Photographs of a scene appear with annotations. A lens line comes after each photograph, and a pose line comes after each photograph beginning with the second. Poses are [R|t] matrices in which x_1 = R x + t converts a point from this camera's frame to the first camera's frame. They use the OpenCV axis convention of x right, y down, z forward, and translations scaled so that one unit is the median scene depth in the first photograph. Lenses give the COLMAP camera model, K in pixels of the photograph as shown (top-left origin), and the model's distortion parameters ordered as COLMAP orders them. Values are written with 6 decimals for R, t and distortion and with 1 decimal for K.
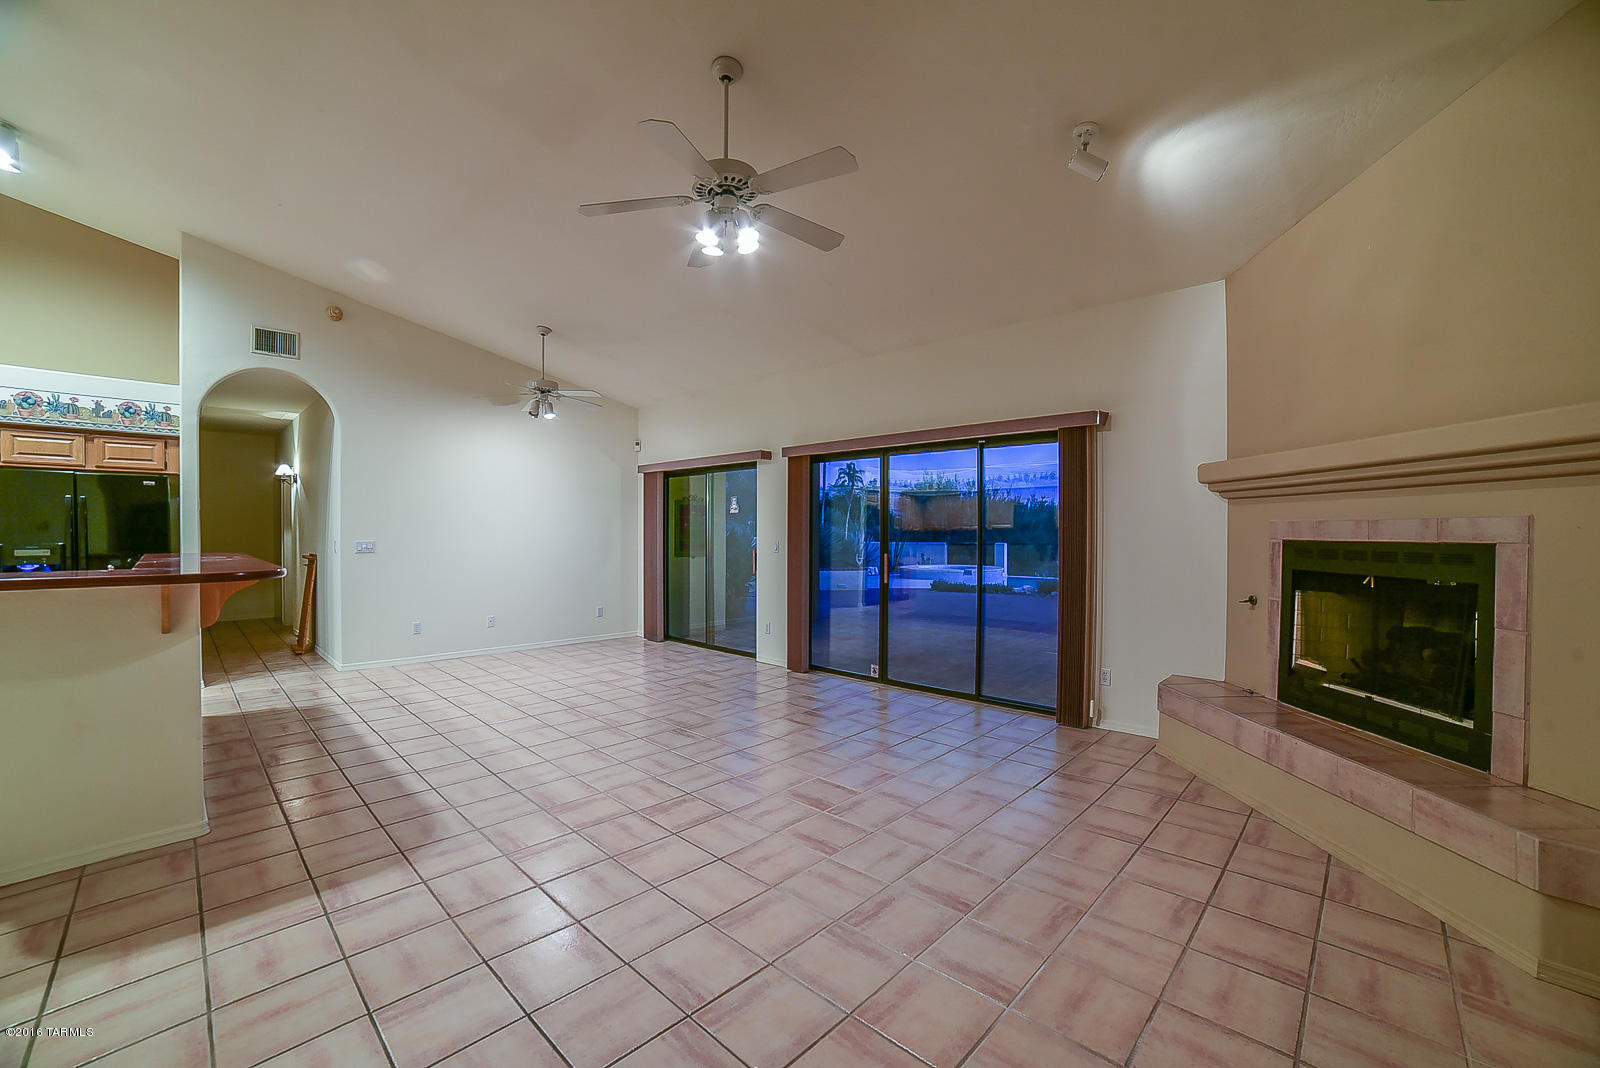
lens RADIAL K [[643.1, 0, 799.7], [0, 643.1, 538.5], [0, 0, 1]] dist [-0.099391, 0.032116]
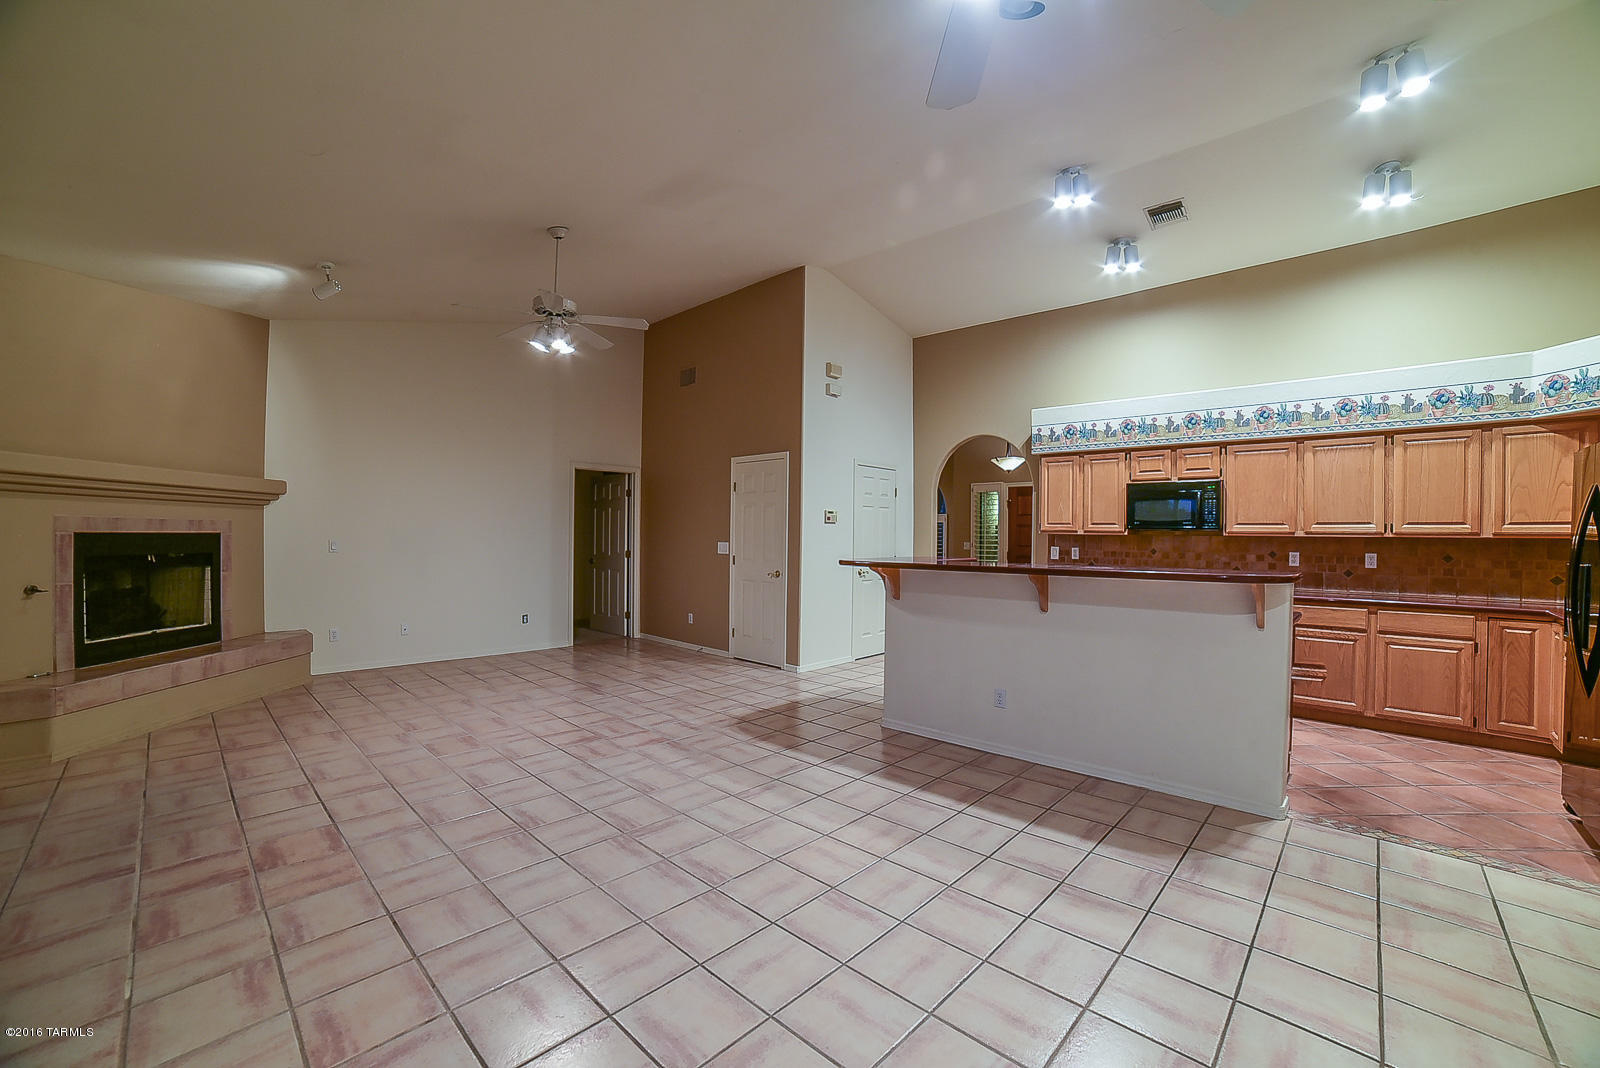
lens RADIAL K [[643.1, 0, 799.7], [0, 643.1, 538.5], [0, 0, 1]] dist [-0.099391, 0.032116]
pose [[-0.999893, -0.014009, -0.004169, -0.539763], [-0.014066, 0.999800, 0.014207, -0.018753], [0.003969, 0.014265, -0.999890, 1.901851]]
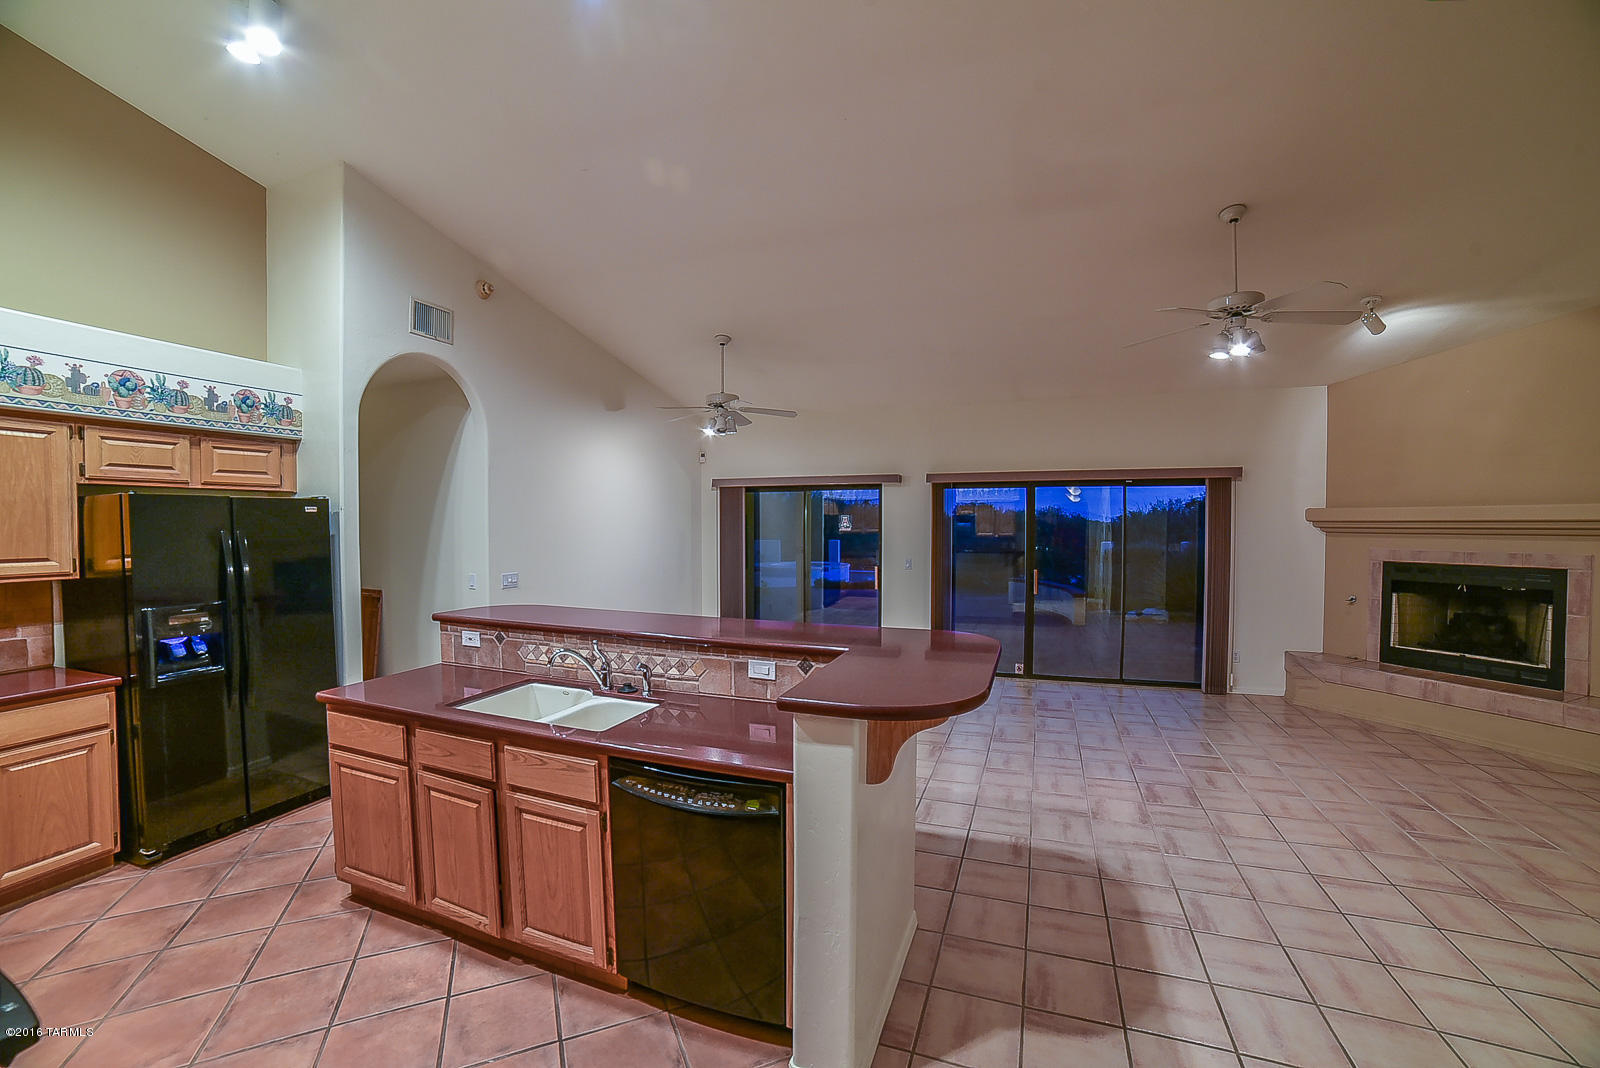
lens RADIAL K [[643.1, 0, 799.7], [0, 643.1, 538.5], [0, 0, 1]] dist [-0.099391, 0.032116]
pose [[0.920039, -0.013531, 0.391593, -1.080408], [0.008045, 0.999845, 0.015645, -0.082607], [-0.391744, -0.011244, 0.920005, 0.134286]]
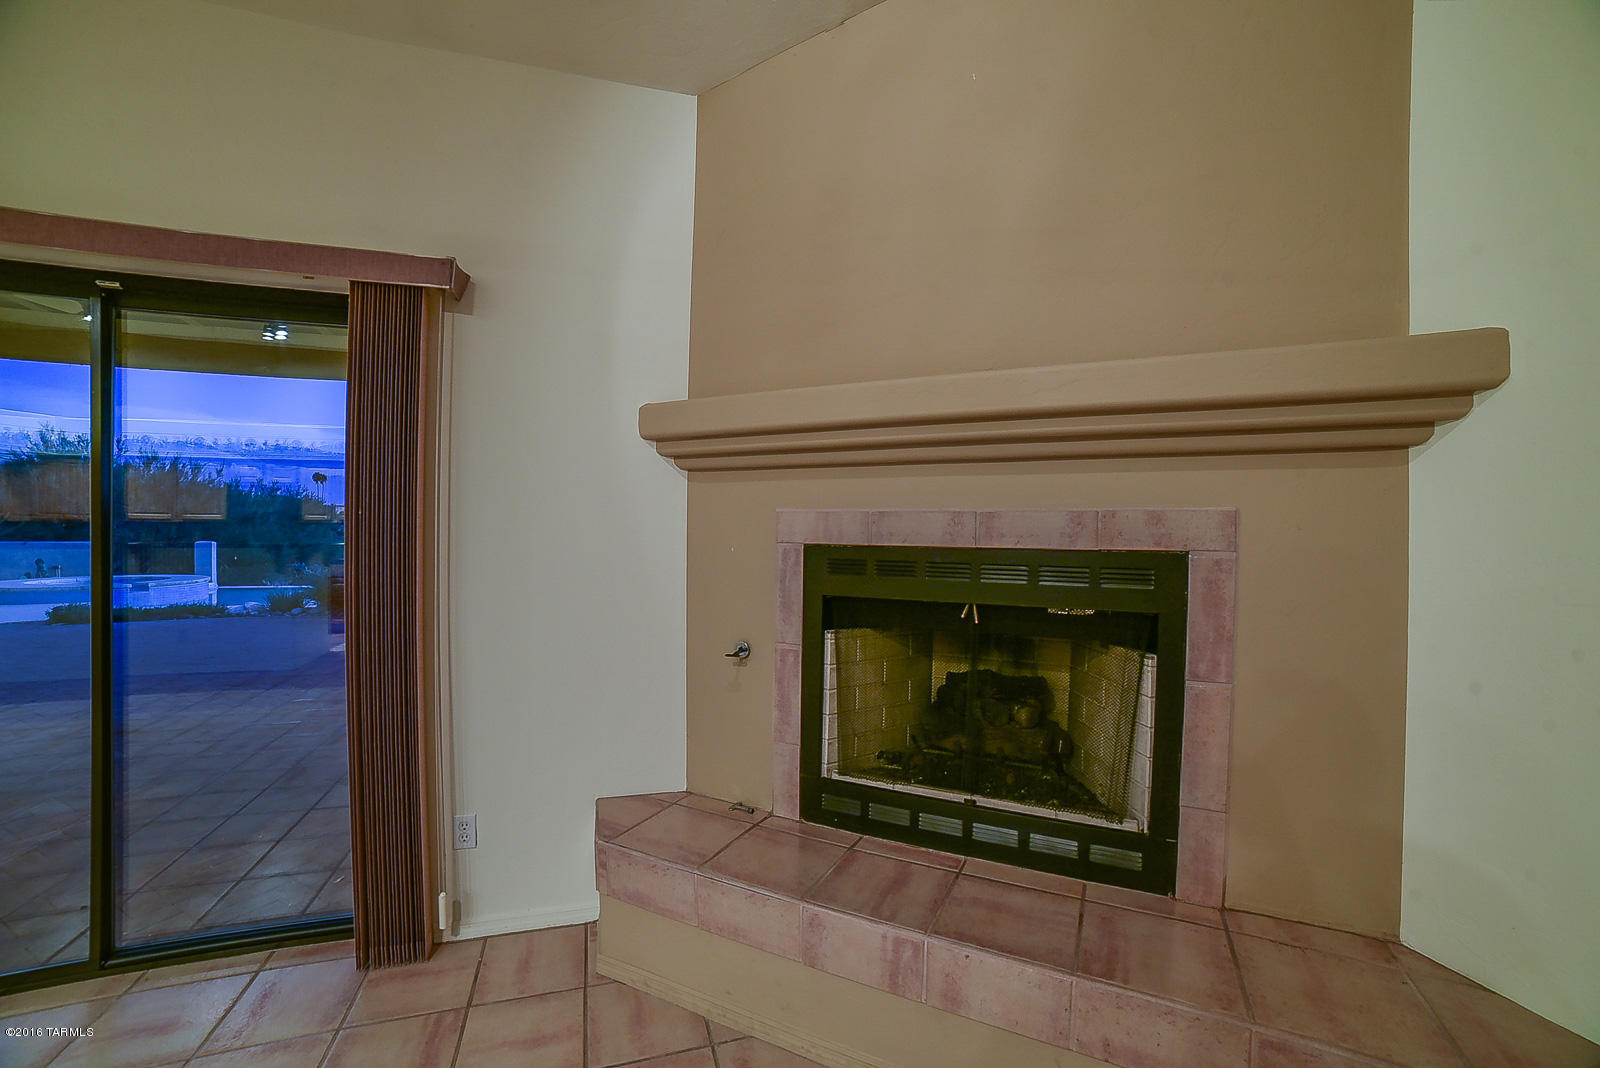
lens RADIAL K [[643.1, 0, 799.7], [0, 643.1, 538.5], [0, 0, 1]] dist [-0.099391, 0.032116]
pose [[0.469111, -0.006819, 0.883113, 0.222775], [-0.000045, 0.999970, 0.007746, -0.006658], [-0.883139, -0.003673, 0.469096, 0.633569]]
